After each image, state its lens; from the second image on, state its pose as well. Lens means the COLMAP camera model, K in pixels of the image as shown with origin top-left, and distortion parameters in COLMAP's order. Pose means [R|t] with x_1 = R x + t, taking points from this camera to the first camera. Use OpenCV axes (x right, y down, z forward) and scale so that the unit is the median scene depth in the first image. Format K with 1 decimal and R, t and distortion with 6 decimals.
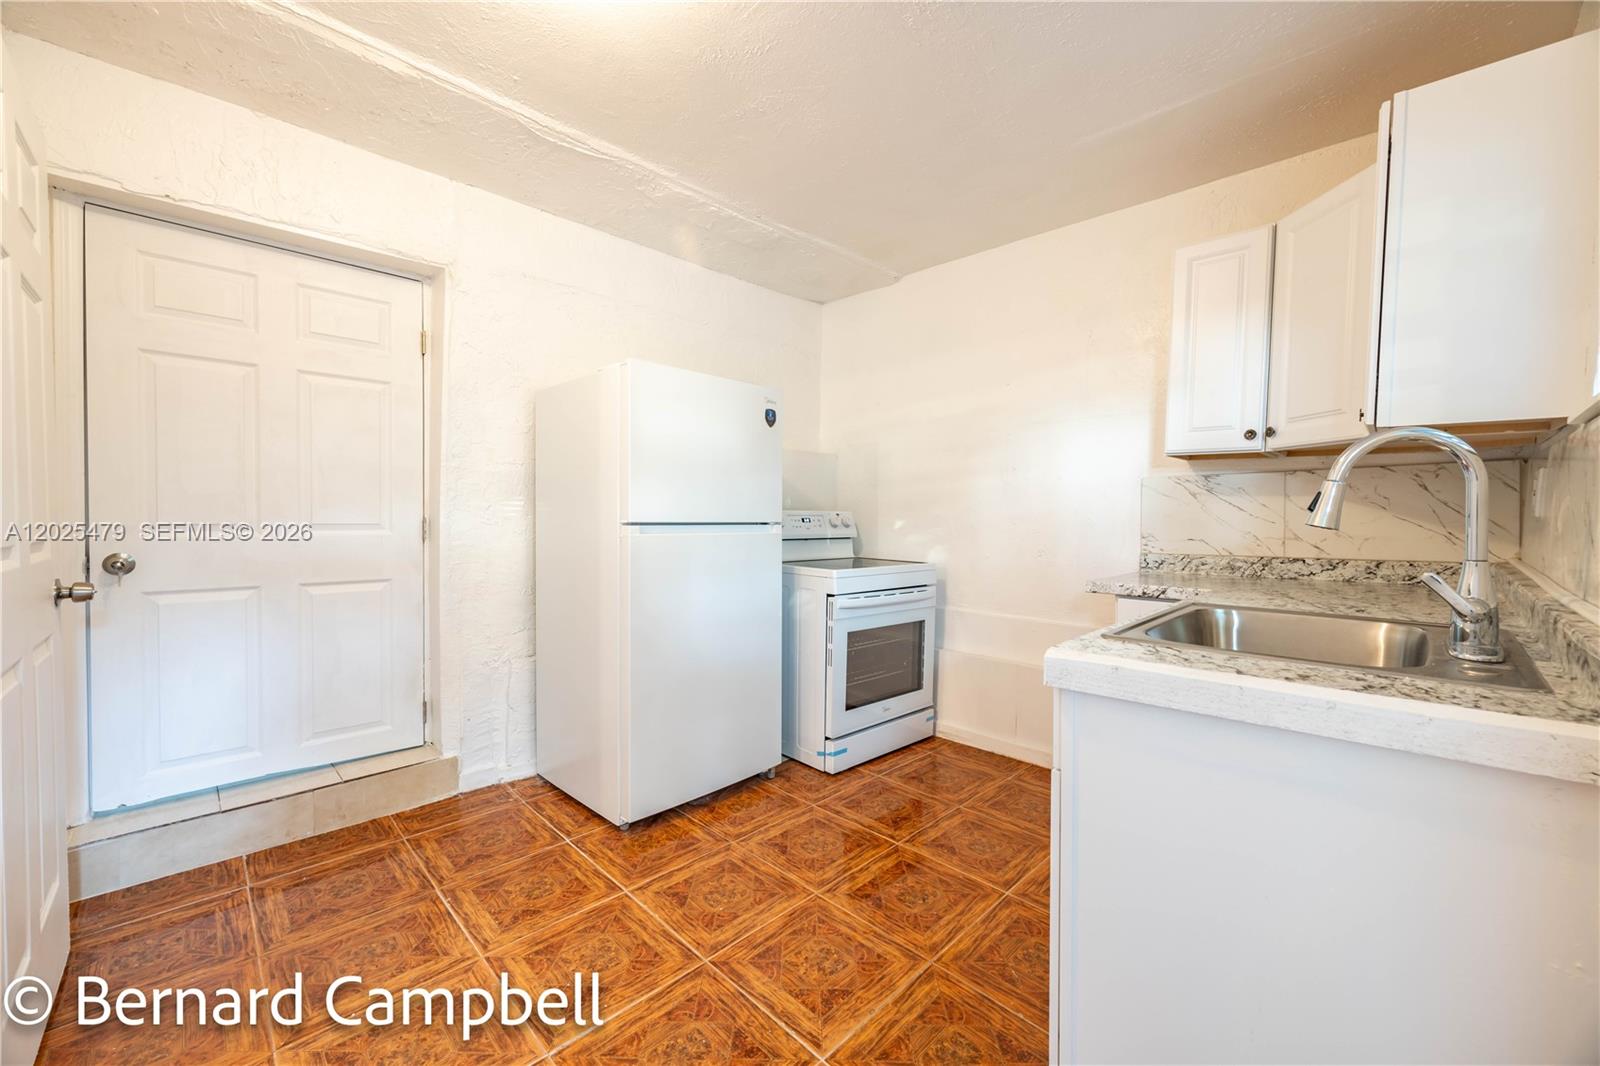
lens RADIAL K [[619.3, 0, 800.0], [0, 619.3, 533.0], [0, 0, 1]] dist [-0.002224, -0.000030]
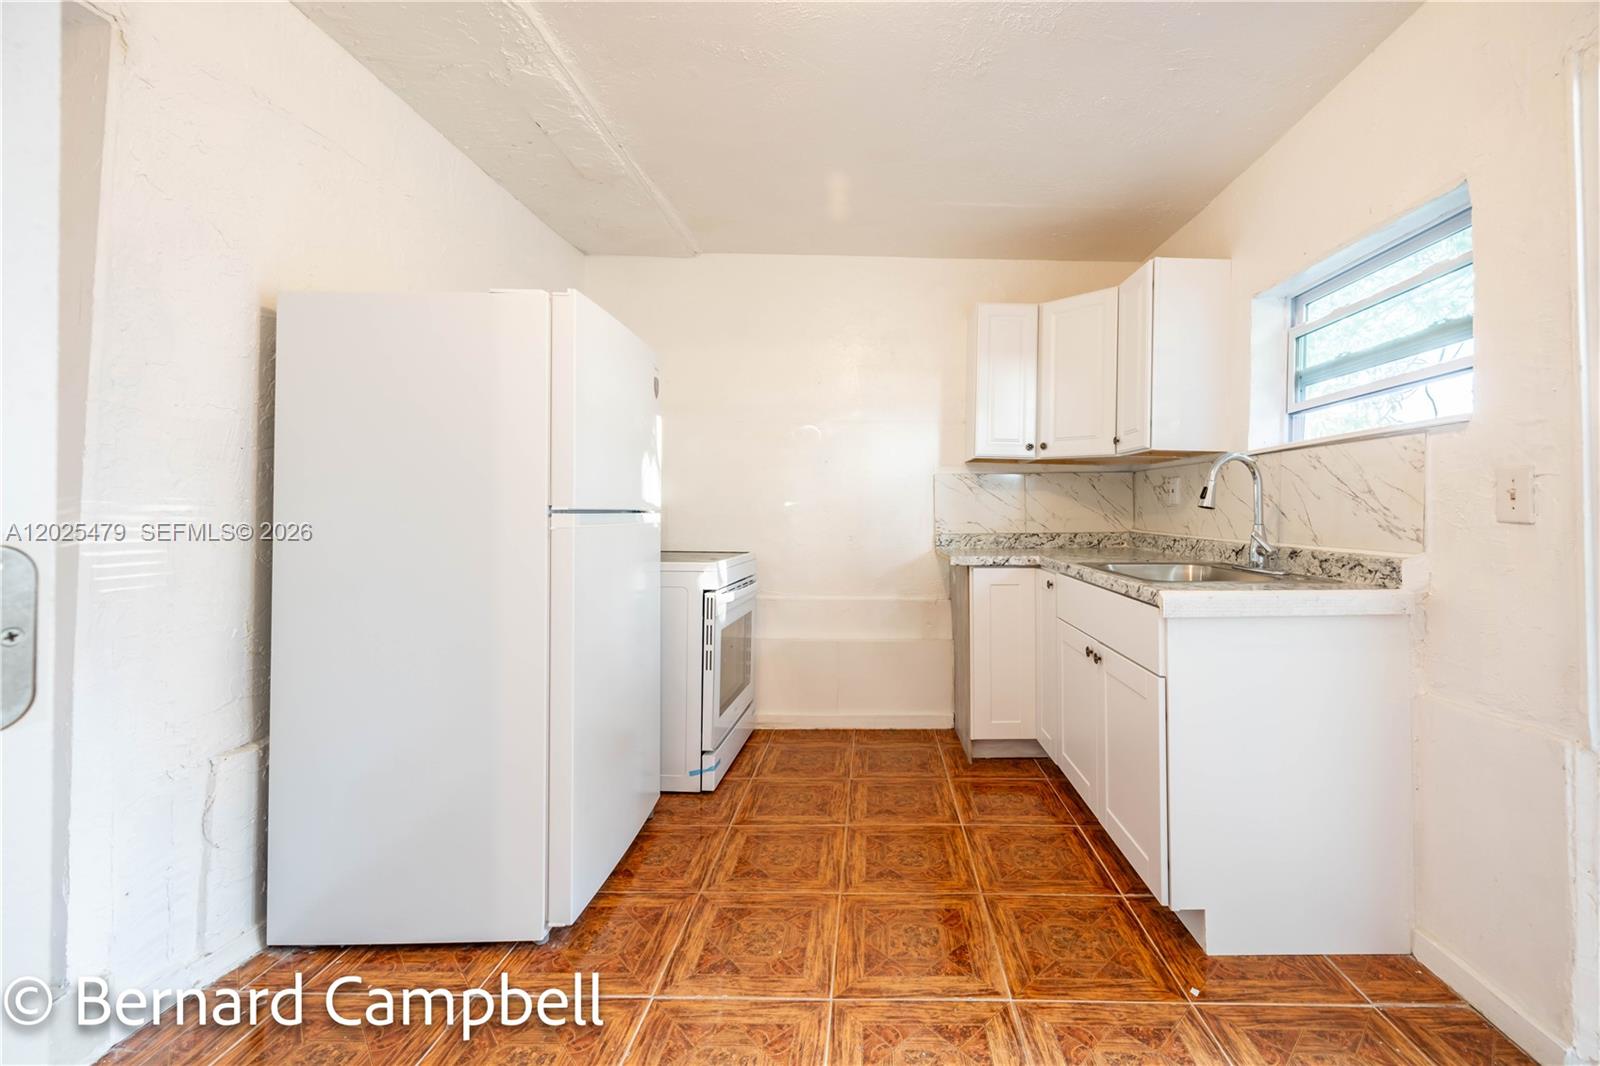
lens RADIAL K [[677.8, 0, 800.9], [0, 677.8, 504.1], [0, 0, 1]] dist [-0.000126, 0.000022]
pose [[0.709807, 0.005193, 0.704377, -0.728035], [0.020140, 0.999414, -0.027664, 0.005000], [-0.704108, 0.033822, 0.709287, 0.262955]]
